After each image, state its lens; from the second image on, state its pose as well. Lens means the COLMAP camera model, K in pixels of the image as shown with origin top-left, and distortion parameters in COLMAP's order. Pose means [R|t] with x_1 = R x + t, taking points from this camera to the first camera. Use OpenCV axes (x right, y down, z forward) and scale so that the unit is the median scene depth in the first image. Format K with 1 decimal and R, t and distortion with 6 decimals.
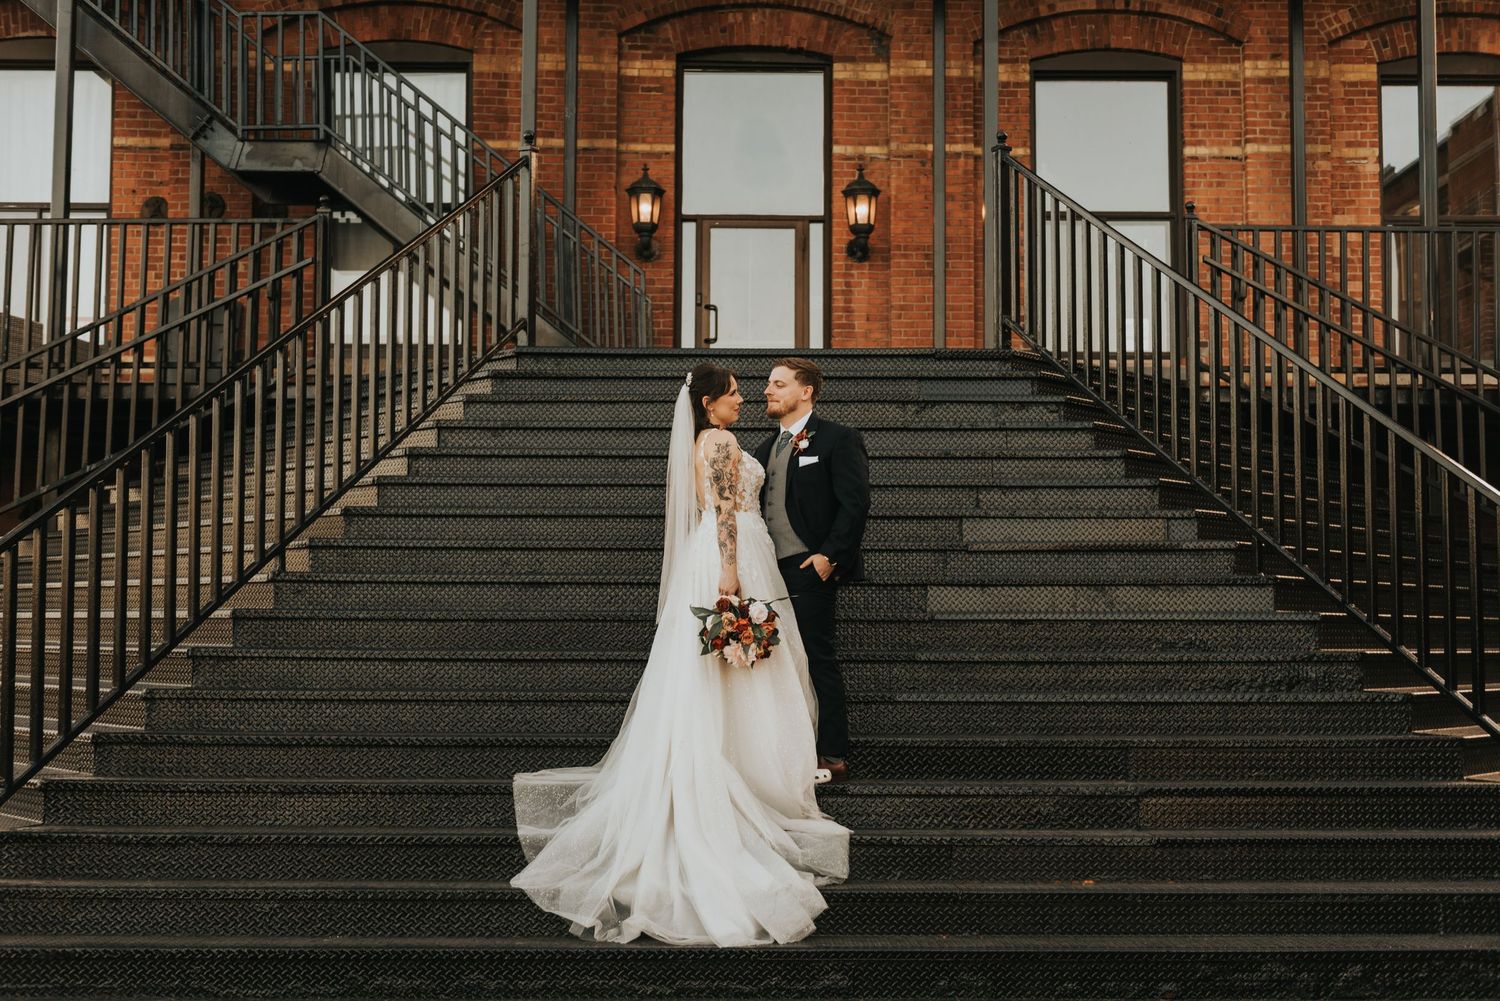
lens RADIAL K [[1656.5, 0, 750.0], [0, 1656.5, 500.5], [0, 0, 1]] dist [-0.016568, 0.004311]
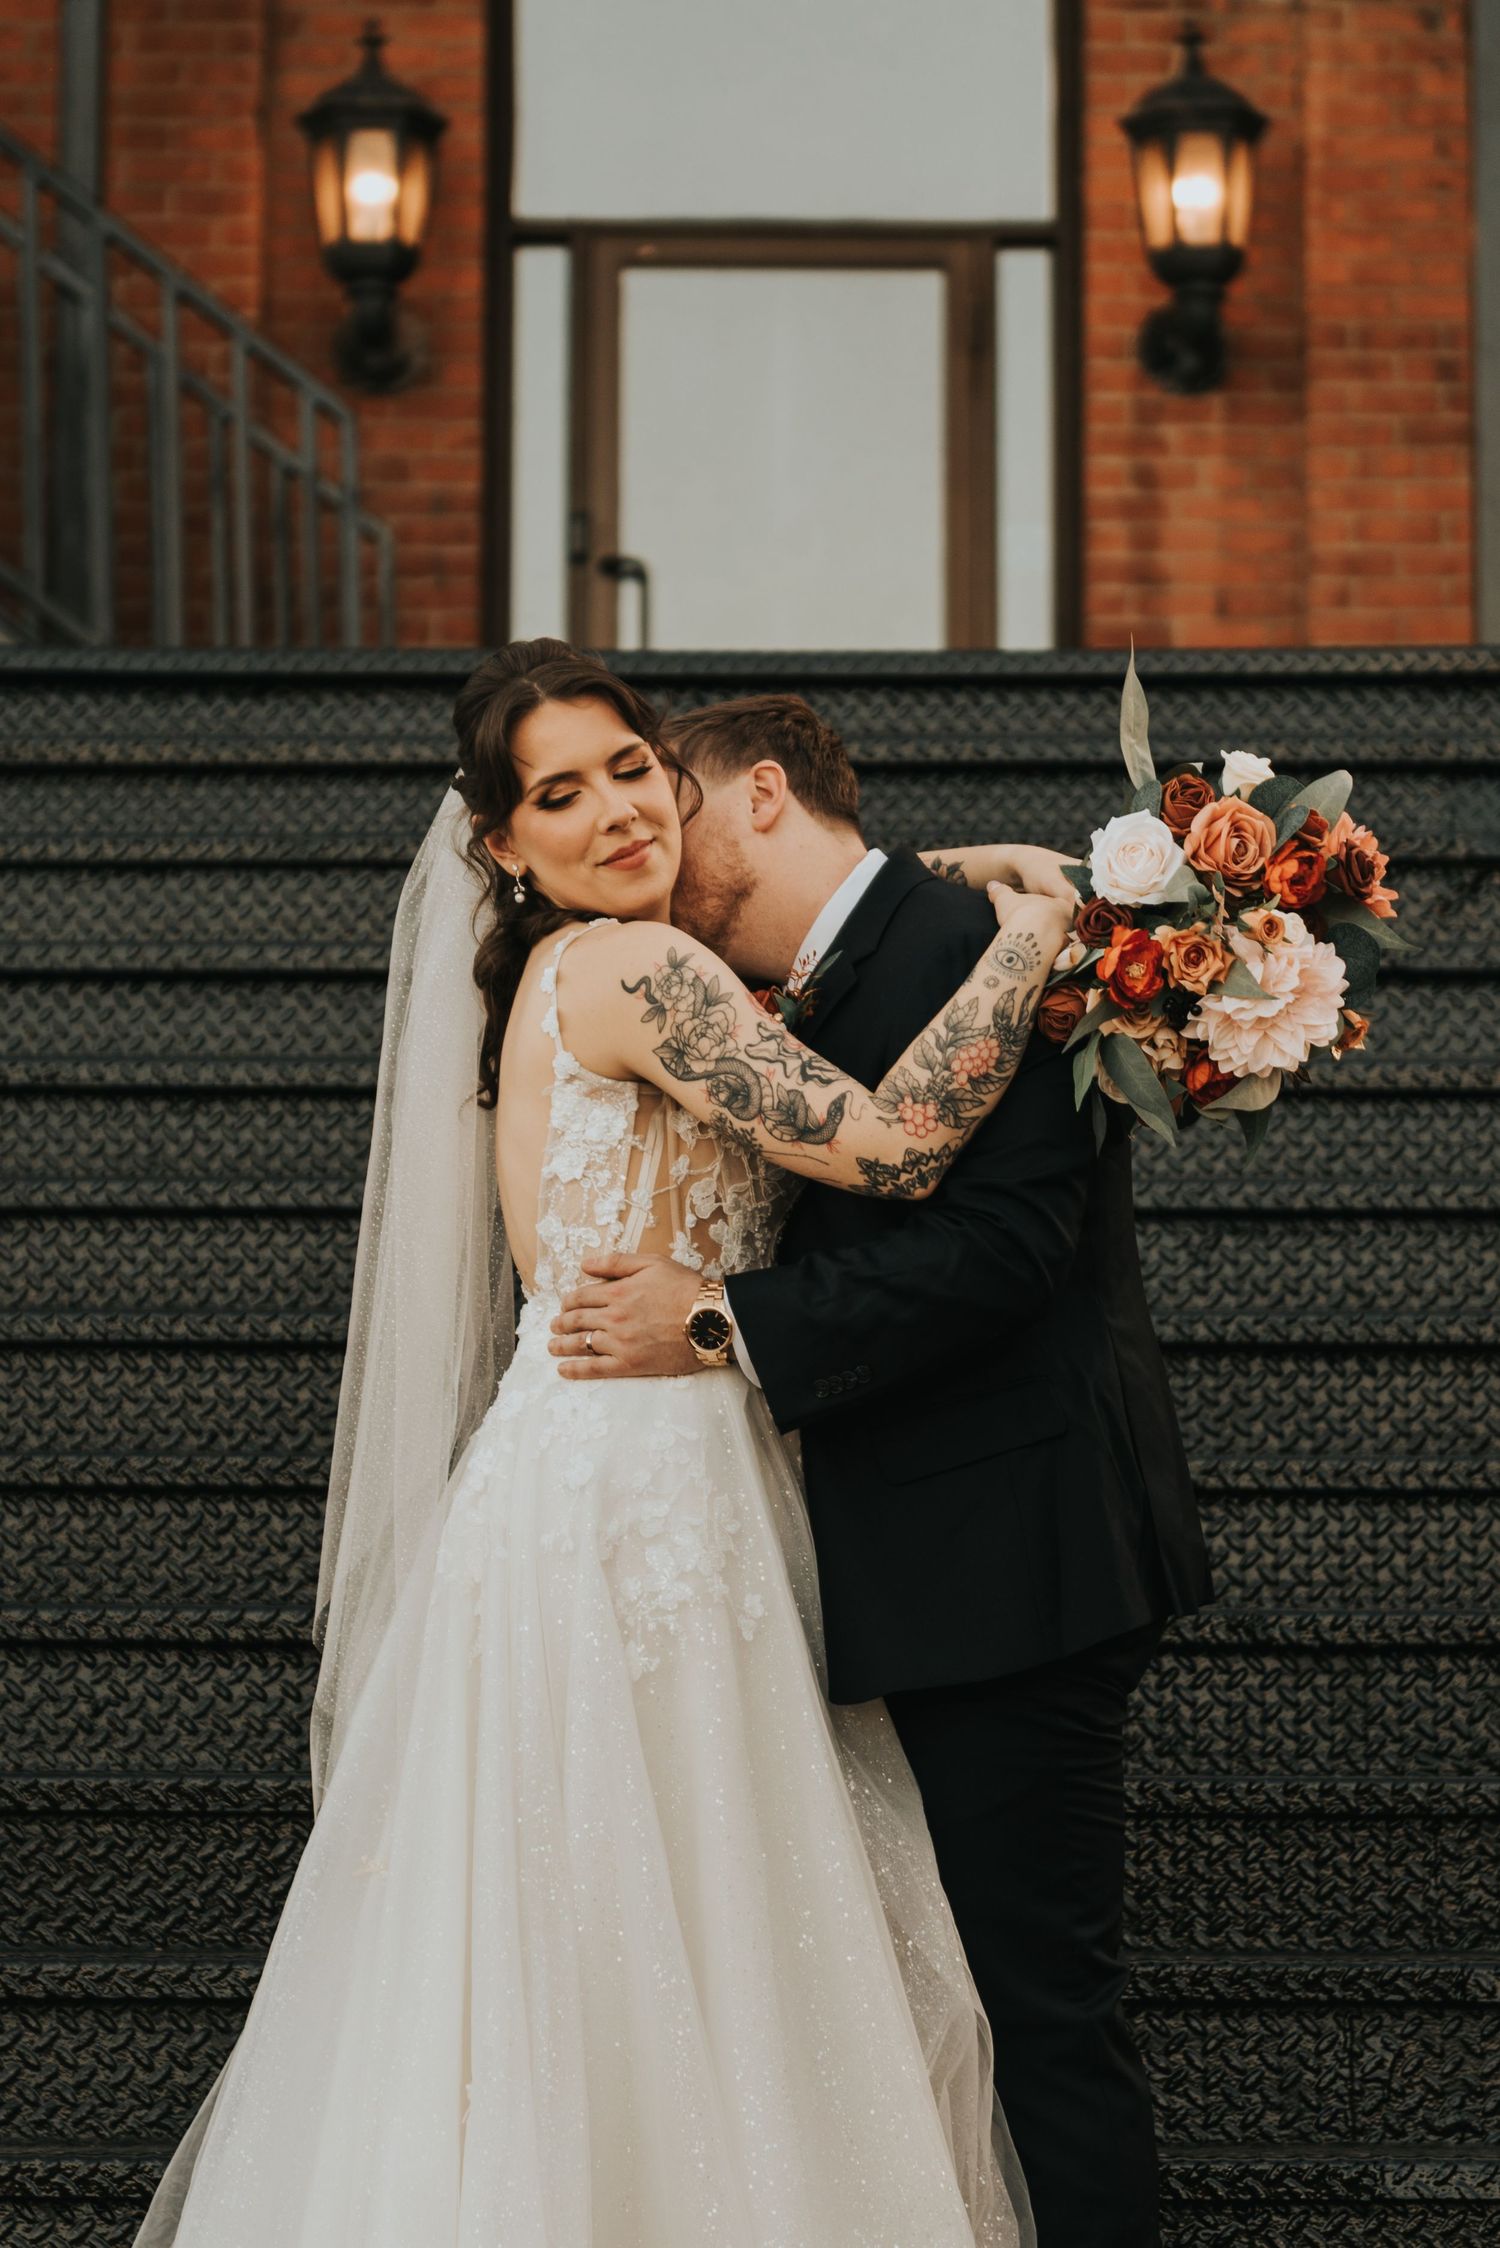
lens RADIAL K [[5533.4, 0, 794.7], [0, 5533.4, 1121.5], [0, 0, 1]] dist [0.036505, -0.280354]
pose [[0.999992, -0.001265, -0.003804, 0.011447], [0.001121, 0.999295, -0.037528, 0.006640], [0.003849, 0.037524, 0.999288, 0.213778]]
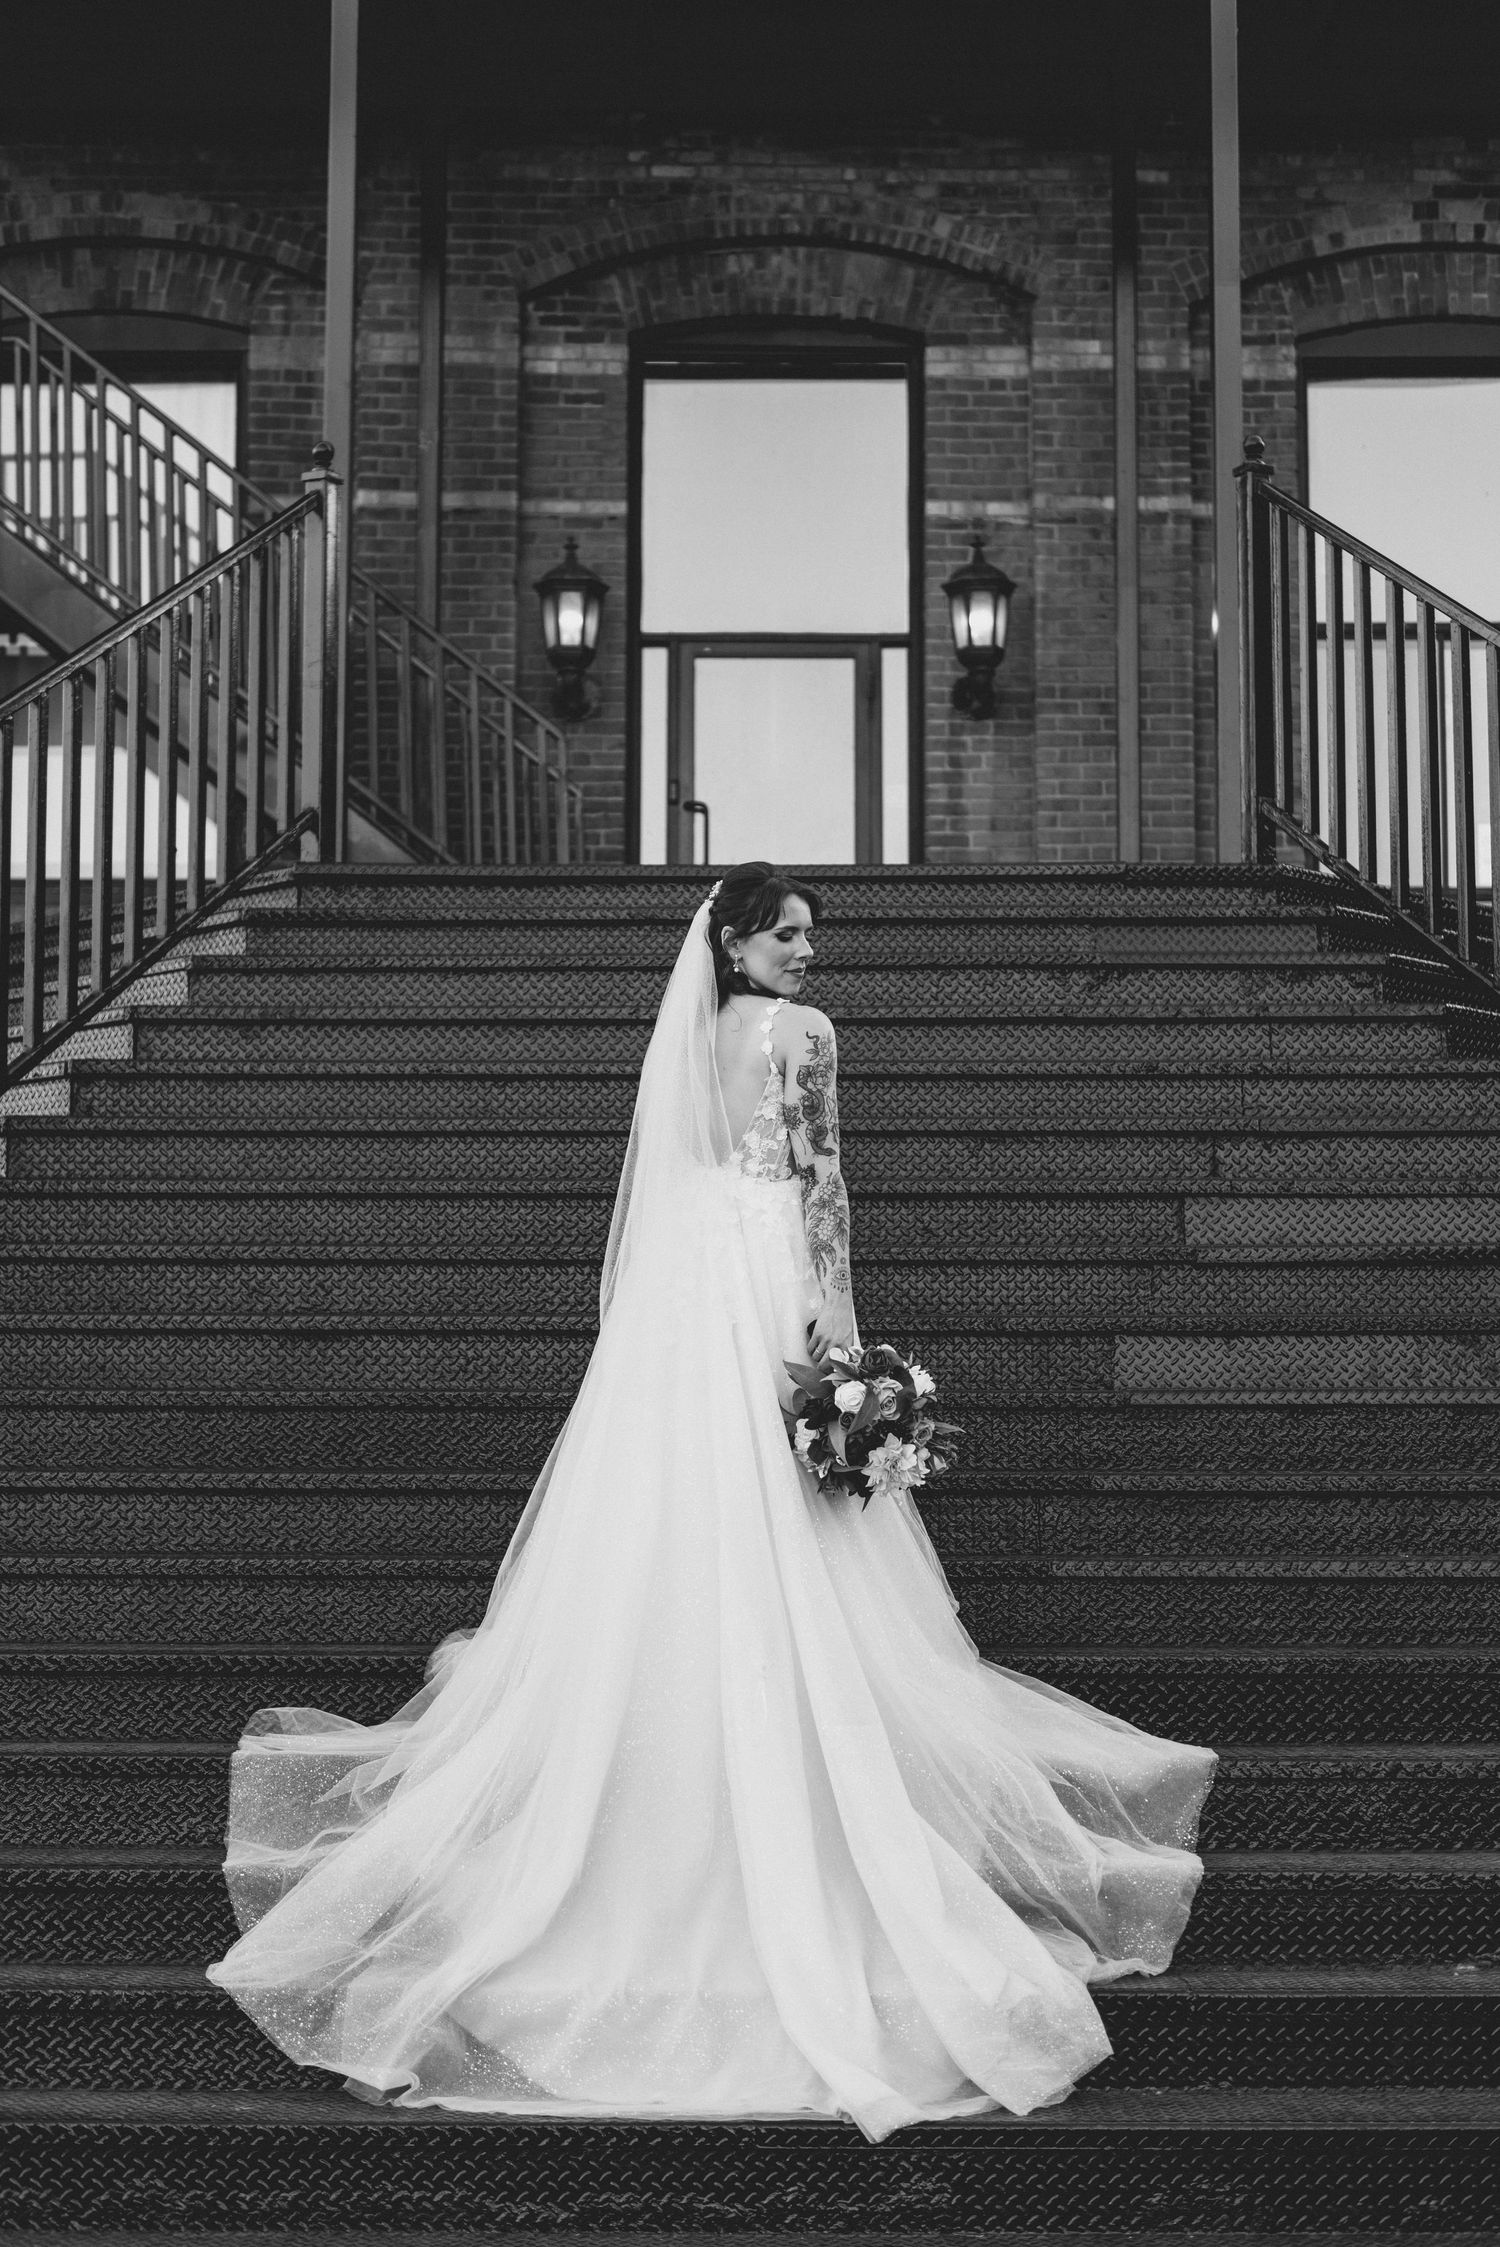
lens RADIAL K [[2926.3, 0, 750.0], [0, 2926.3, 1123.5], [0, 0, 1]] dist [-0.026301, -0.024122]
pose [[0.999906, -0.003495, -0.013269, 0.009631], [0.003231, 0.999796, -0.019919, 0.005097], [0.013336, 0.019874, 0.999714, 0.115632]]
